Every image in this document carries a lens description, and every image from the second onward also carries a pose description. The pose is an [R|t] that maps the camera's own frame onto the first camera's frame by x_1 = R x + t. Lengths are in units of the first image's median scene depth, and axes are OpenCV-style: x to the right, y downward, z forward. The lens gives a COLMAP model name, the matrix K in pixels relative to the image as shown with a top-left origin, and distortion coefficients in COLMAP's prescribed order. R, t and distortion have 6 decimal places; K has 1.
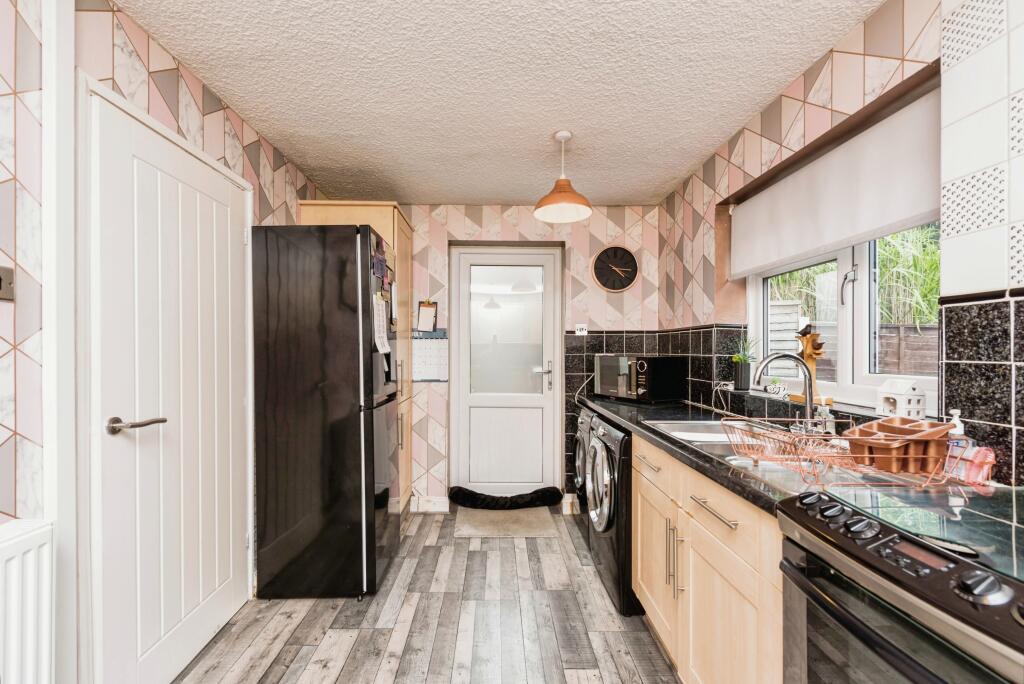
lens RADIAL K [[424.4, 0, 523.1], [0, 424.4, 356.3], [0, 0, 1]] dist [0.014854, -0.004957]
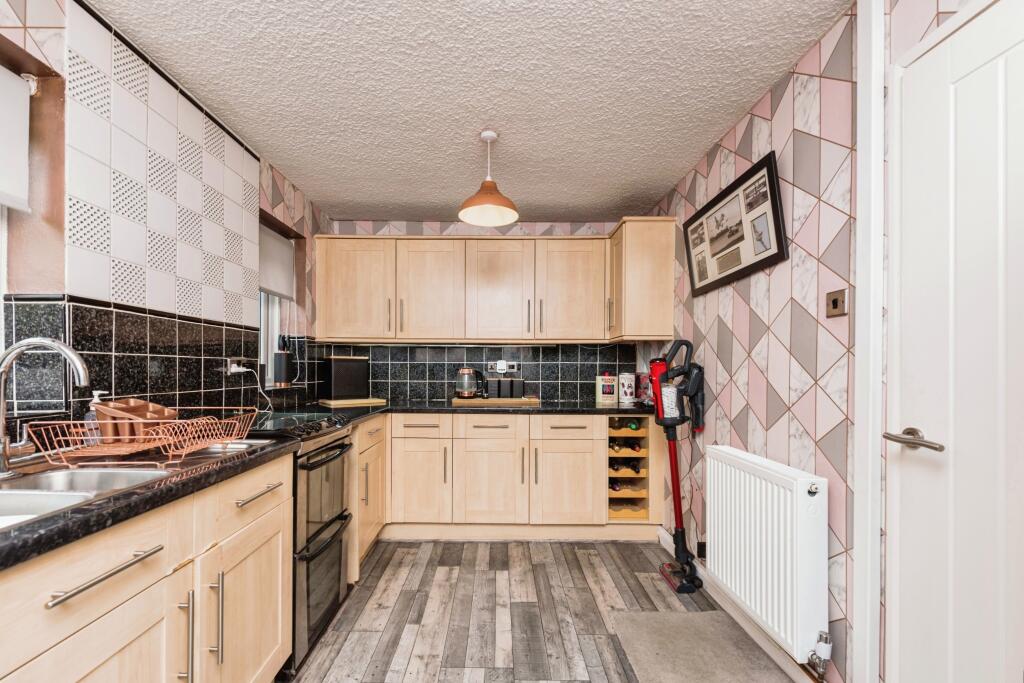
lens RADIAL K [[424.4, 0, 503.7], [0, 424.4, 364.3], [0, 0, 1]] dist [0.014854, -0.004957]
pose [[-0.998600, -0.026641, 0.045703, -0.113097], [-0.026462, 0.999640, 0.004530, 0.004661], [-0.045808, 0.003315, -0.998945, 1.054163]]
